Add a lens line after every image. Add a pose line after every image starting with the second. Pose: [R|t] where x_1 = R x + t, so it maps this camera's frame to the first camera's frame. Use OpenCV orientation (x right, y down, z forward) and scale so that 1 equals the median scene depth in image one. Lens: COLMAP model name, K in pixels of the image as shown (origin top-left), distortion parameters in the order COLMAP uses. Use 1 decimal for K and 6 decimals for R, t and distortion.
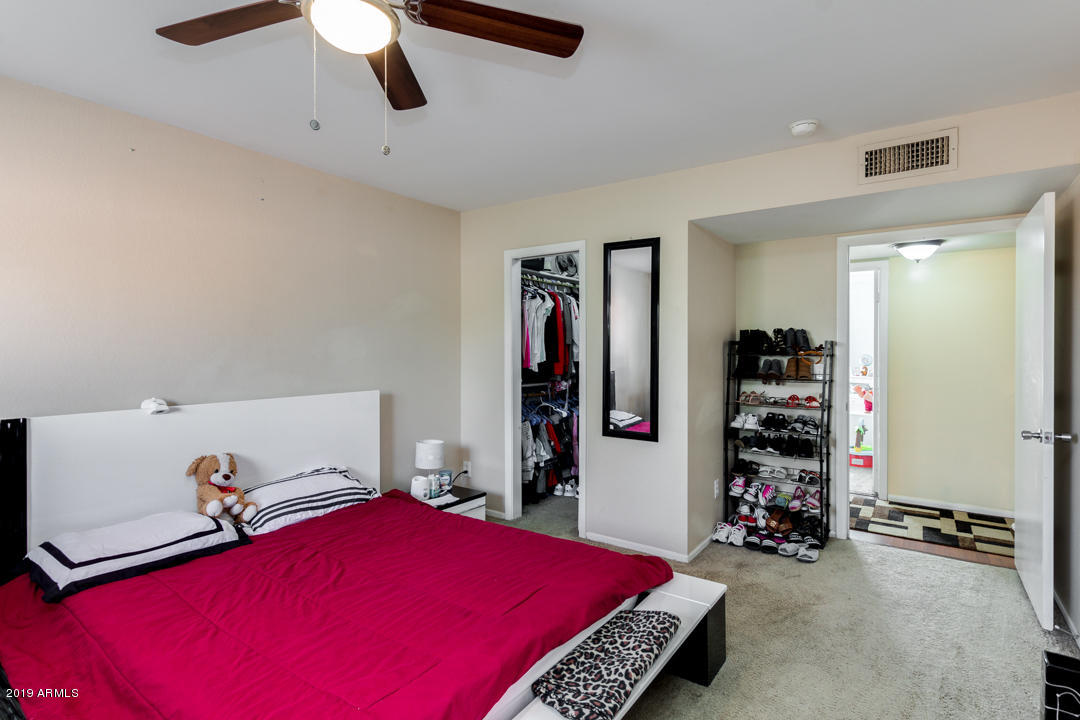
lens RADIAL K [[528.9, 0, 537.2], [0, 528.9, 354.8], [0, 0, 1]] dist [0.000950, 0.000322]
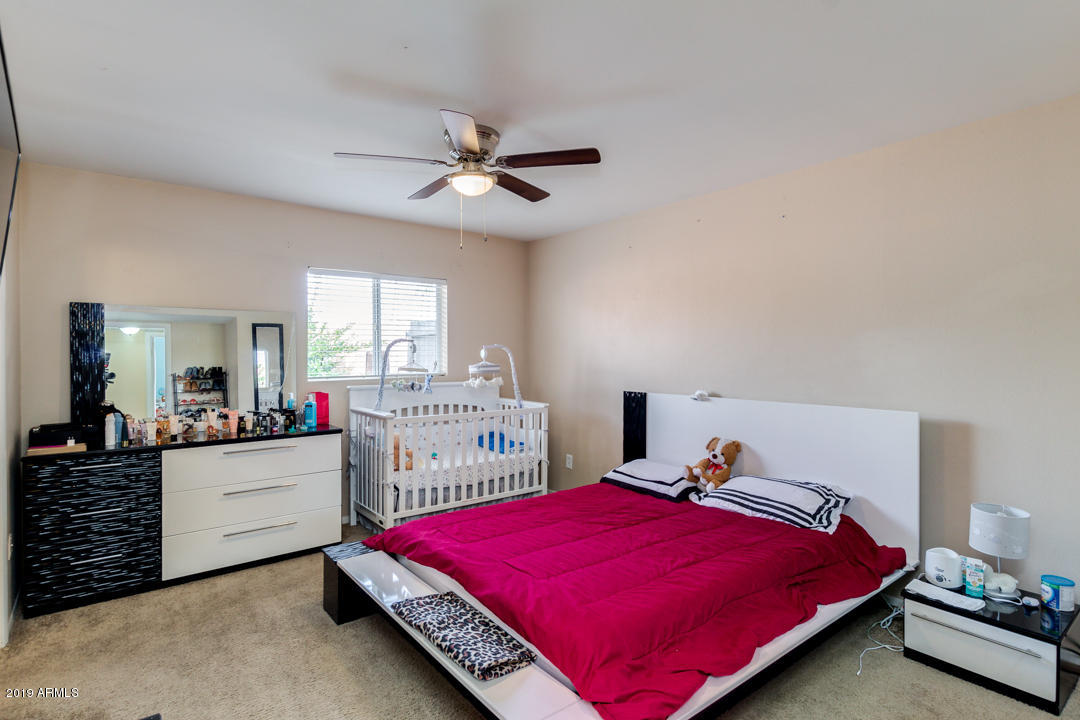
lens RADIAL K [[528.9, 0, 537.2], [0, 528.9, 354.8], [0, 0, 1]] dist [0.000950, 0.000322]
pose [[-0.277164, 0.005512, -0.960807, 0.776067], [-0.007052, 0.999945, 0.007771, -0.023294], [0.960797, 0.008930, -0.277110, 0.954450]]
